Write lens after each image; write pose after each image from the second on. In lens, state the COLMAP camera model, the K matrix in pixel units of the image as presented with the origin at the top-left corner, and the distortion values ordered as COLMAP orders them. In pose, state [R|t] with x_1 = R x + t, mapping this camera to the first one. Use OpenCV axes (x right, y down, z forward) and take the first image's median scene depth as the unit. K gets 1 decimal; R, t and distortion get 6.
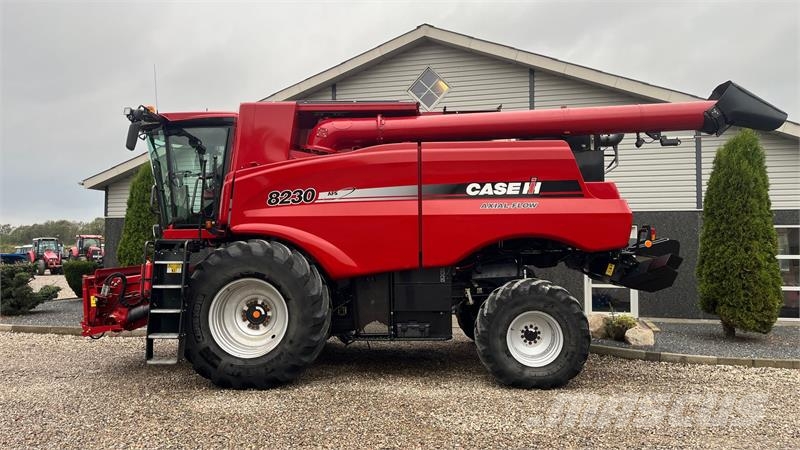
lens RADIAL K [[603.9, 0, 402.5], [0, 603.9, 221.7], [0, 0, 1]] dist [0.070487, -0.087863]
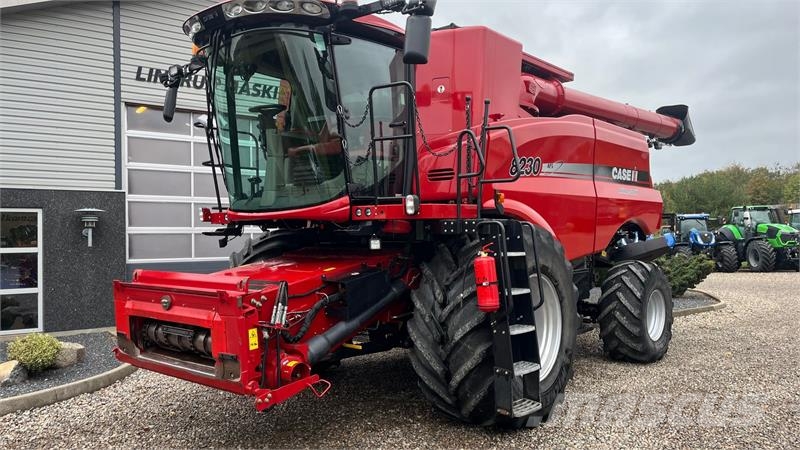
lens RADIAL K [[603.9, 0, 391.4], [0, 603.9, 231.8], [0, 0, 1]] dist [0.070487, -0.087863]
pose [[0.642292, -0.001814, 0.766458, -0.883541], [-0.018681, 0.999663, 0.018021, 0.031540], [-0.766232, -0.025893, 0.642042, 0.636174]]
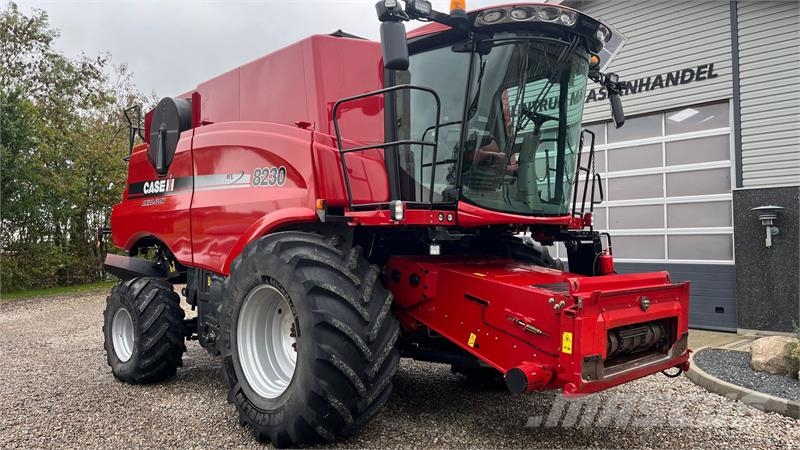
lens RADIAL K [[603.9, 0, 403.9], [0, 603.9, 219.4], [0, 0, 1]] dist [0.070487, -0.087863]
pose [[0.849193, -0.033377, -0.527026, 0.468117], [0.036721, 0.999317, -0.004119, 0.015430], [0.526804, -0.015855, 0.849839, 0.303826]]
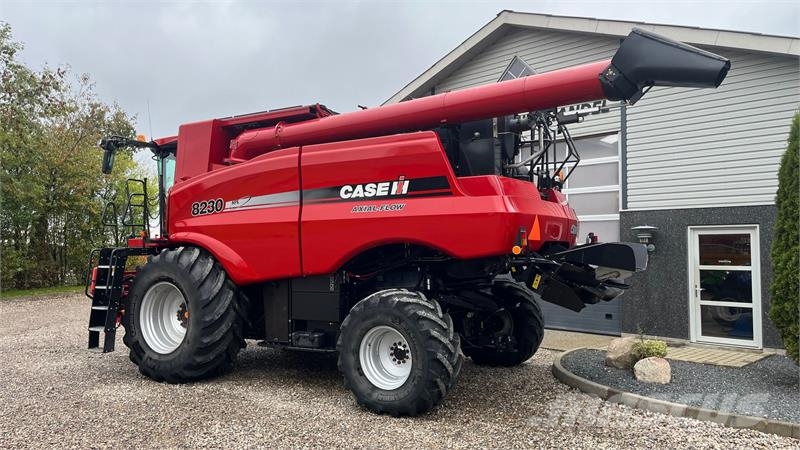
lens RADIAL K [[603.9, 0, 404.7], [0, 603.9, 220.1], [0, 0, 1]] dist [0.070487, -0.087863]
pose [[0.871907, -0.025426, -0.489012, 0.651029], [0.020814, 0.999673, -0.014867, 0.005647], [0.489230, 0.002785, 0.872151, 0.230261]]
